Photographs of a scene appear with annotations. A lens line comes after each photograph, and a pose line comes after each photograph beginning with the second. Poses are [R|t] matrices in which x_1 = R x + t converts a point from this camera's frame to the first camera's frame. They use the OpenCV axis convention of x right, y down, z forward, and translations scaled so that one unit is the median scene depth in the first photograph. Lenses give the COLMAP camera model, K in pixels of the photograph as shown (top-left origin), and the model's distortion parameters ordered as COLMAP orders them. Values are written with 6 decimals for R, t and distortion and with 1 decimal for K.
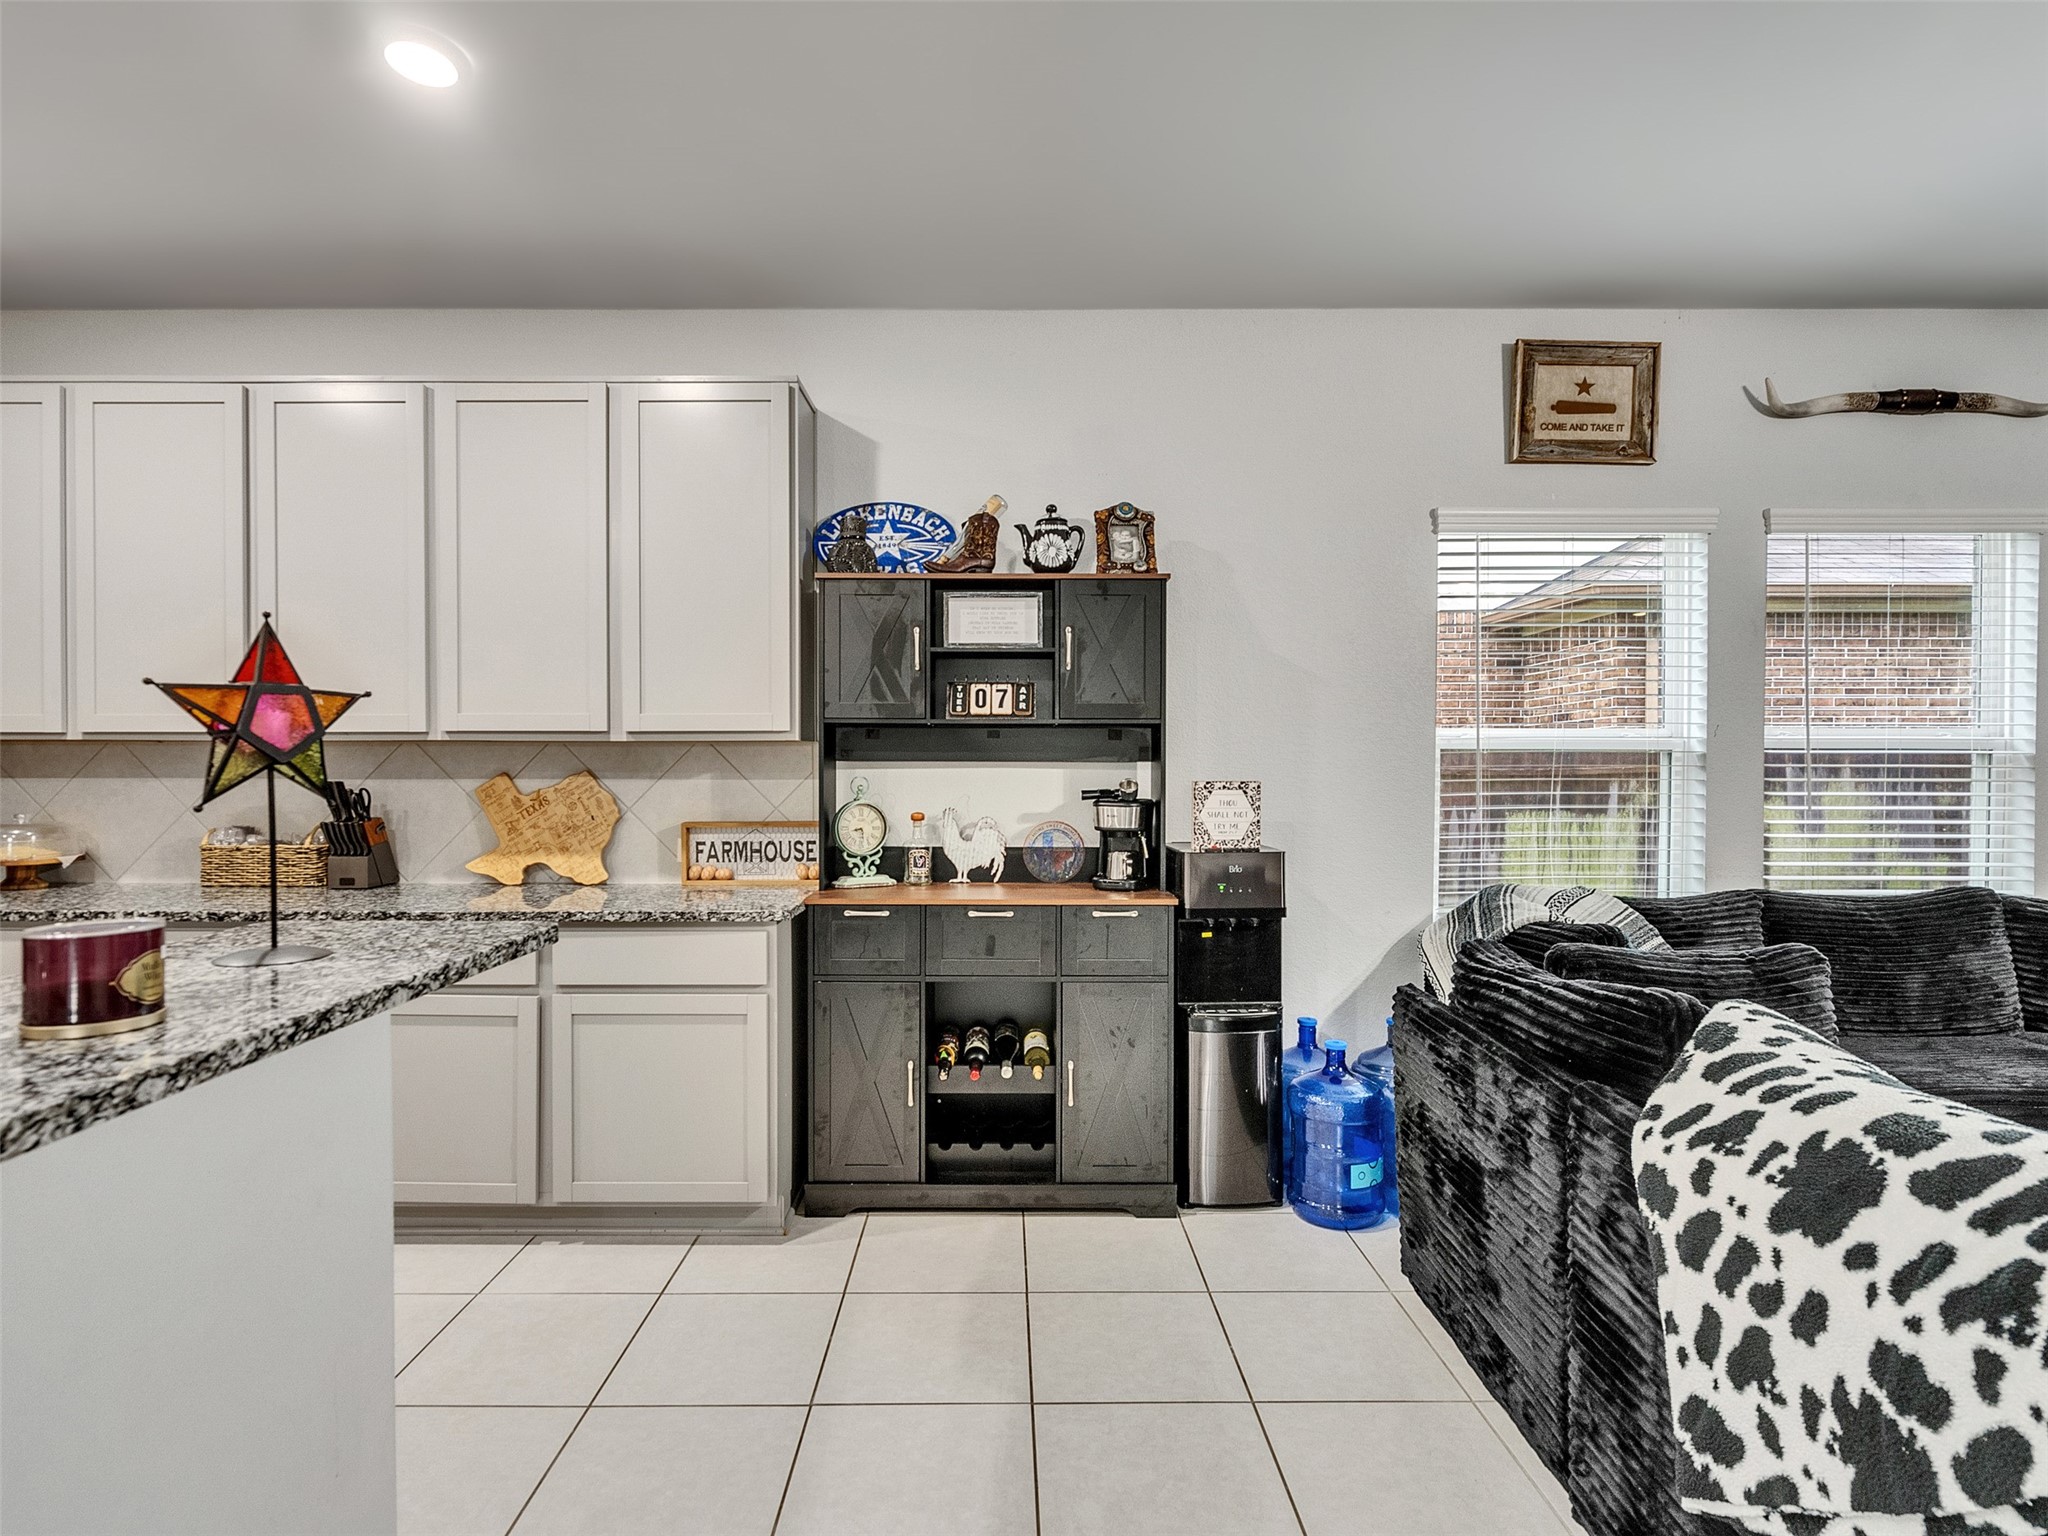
lens RADIAL K [[1044.8, 0, 1006.4], [0, 1044.8, 767.8], [0, 0, 1]] dist [-0.007668, 0.004617]
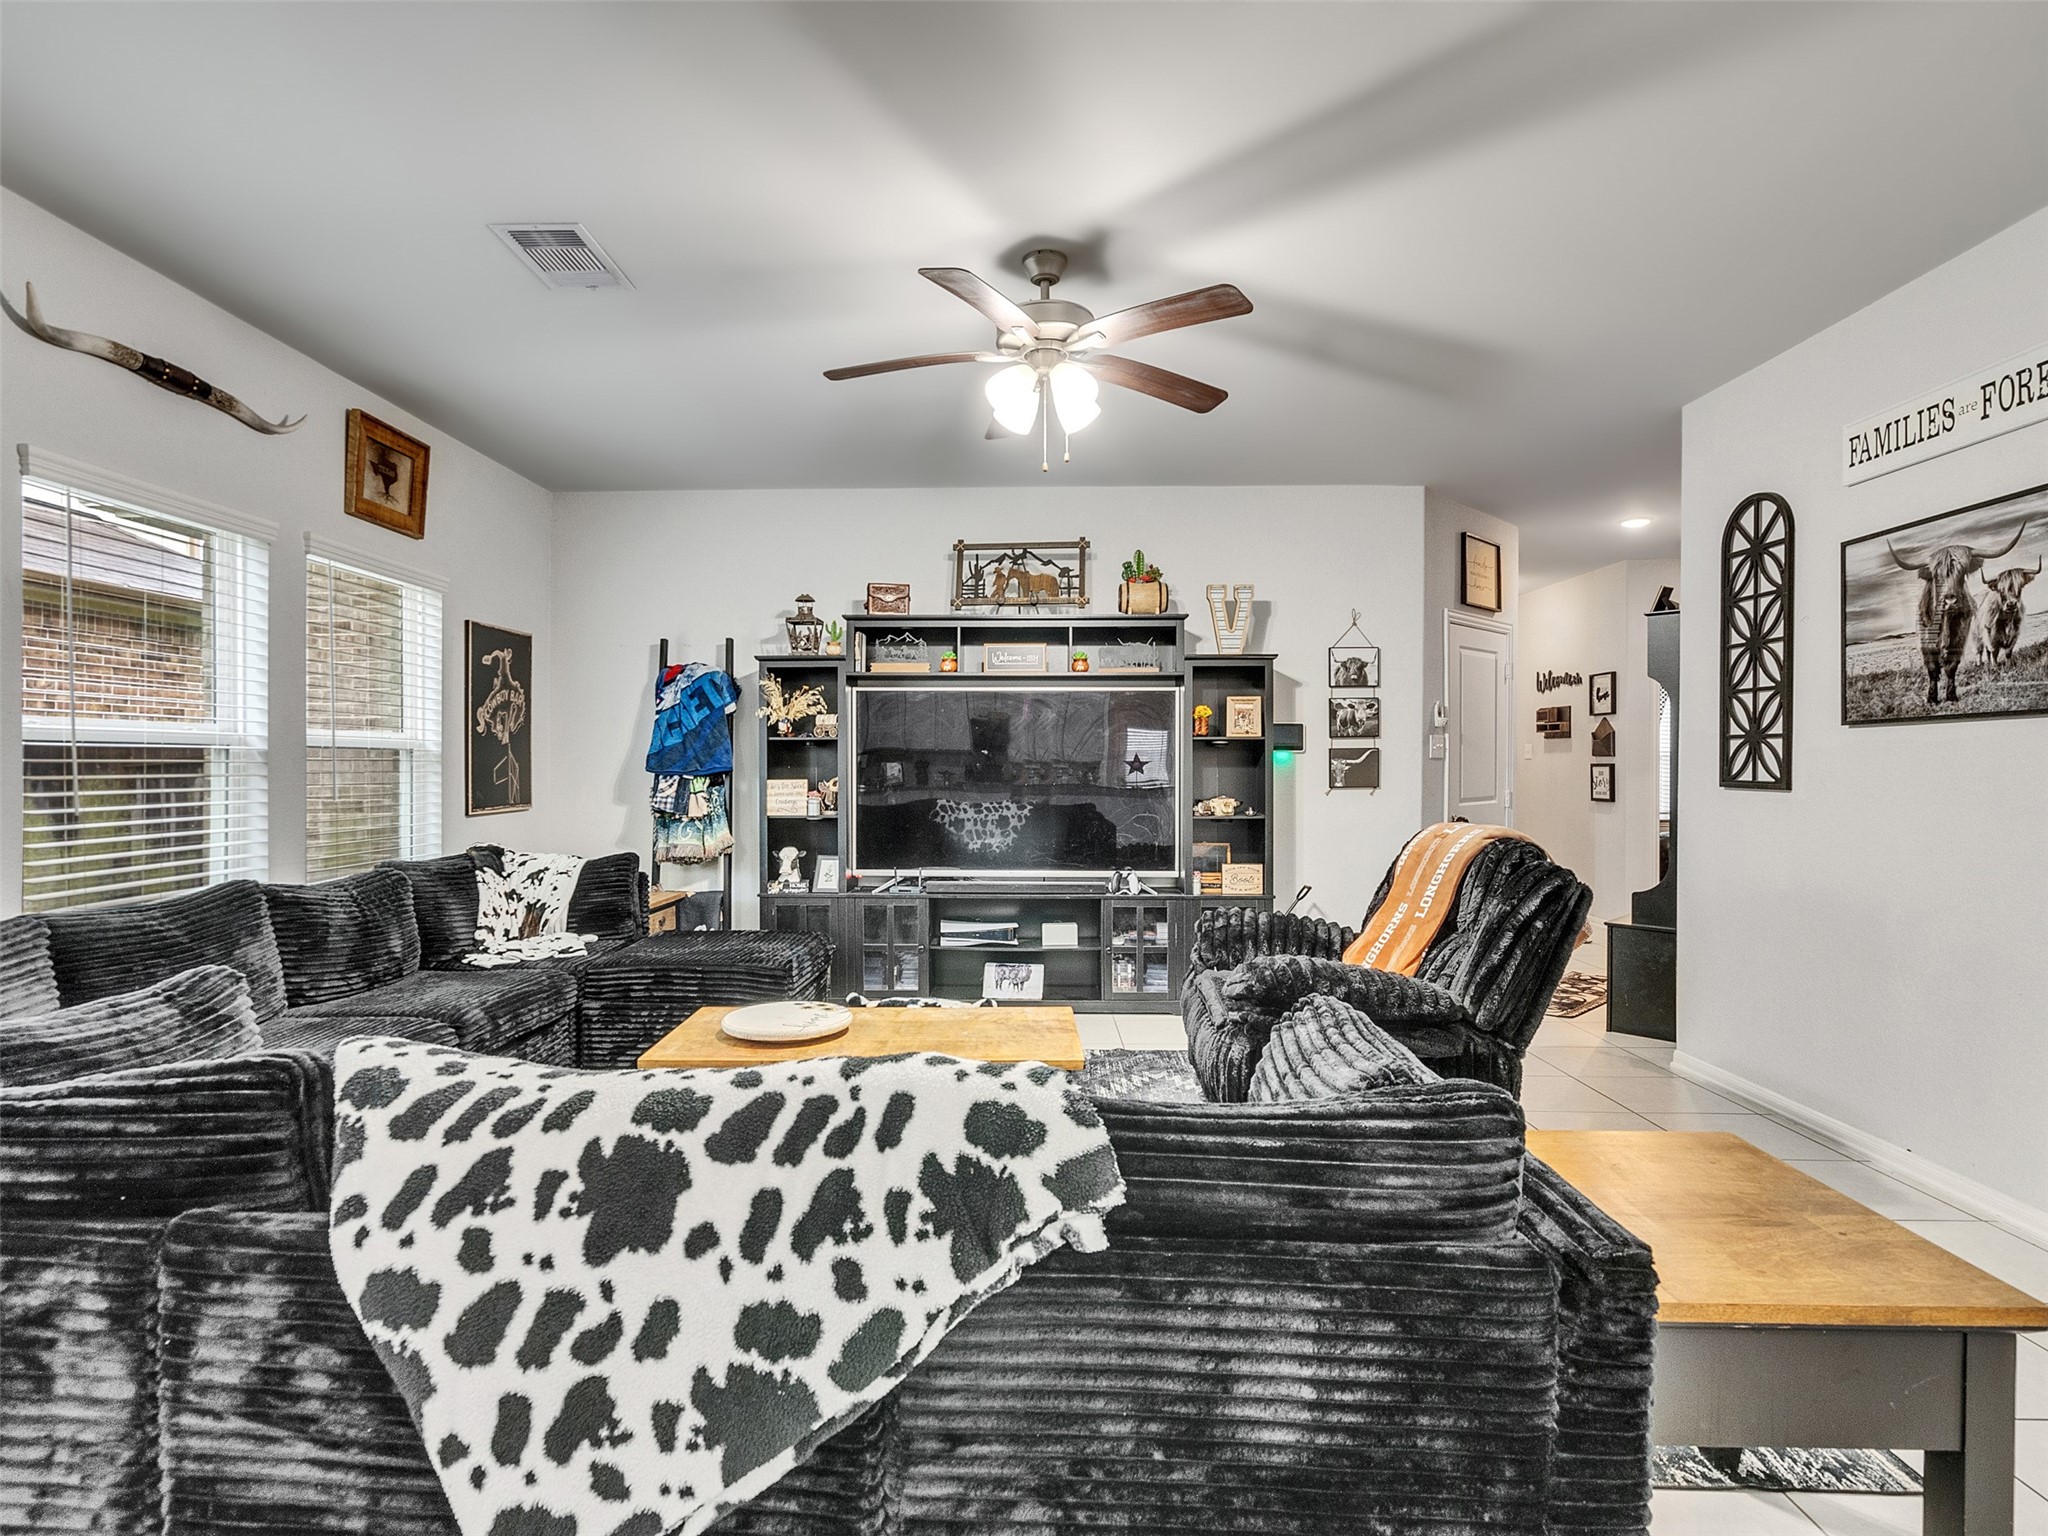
lens RADIAL K [[1044.8, 0, 1005.7], [0, 1044.8, 771.3], [0, 0, 1]] dist [-0.007668, 0.004617]
pose [[0.025376, -0.010536, 0.999622, -0.063557], [0.003089, 0.999941, 0.010461, -0.000043], [-0.999673, 0.002822, 0.025407, 0.227501]]
